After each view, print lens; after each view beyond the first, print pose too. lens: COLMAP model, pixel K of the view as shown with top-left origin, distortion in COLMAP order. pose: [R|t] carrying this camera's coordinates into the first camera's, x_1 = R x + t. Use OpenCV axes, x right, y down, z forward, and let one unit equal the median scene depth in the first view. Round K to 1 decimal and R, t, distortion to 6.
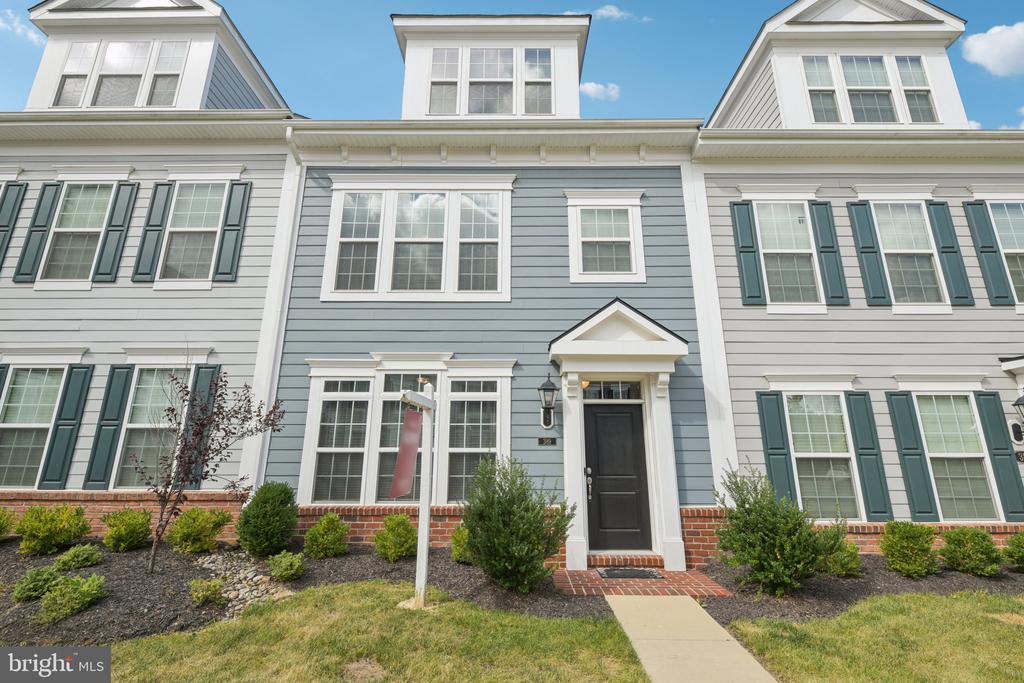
lens RADIAL K [[423.5, 0, 512.0], [0, 423.5, 341.5], [0, 0, 1]] dist [-0.003299, -0.000370]
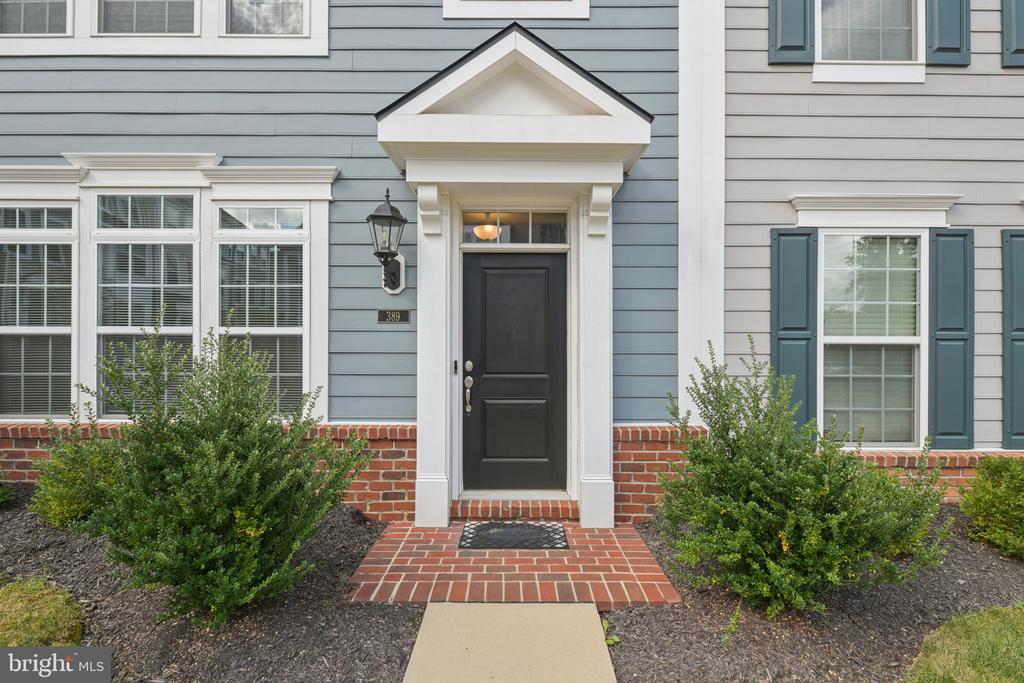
lens RADIAL K [[423.5, 0, 512.0], [0, 423.5, 341.5], [0, 0, 1]] dist [-0.003299, -0.000370]
pose [[0.999962, 0.001187, 0.008663, 0.238088], [-0.003215, 0.971244, 0.238065, 0.133827], [-0.008131, -0.238084, 0.971211, 0.440035]]
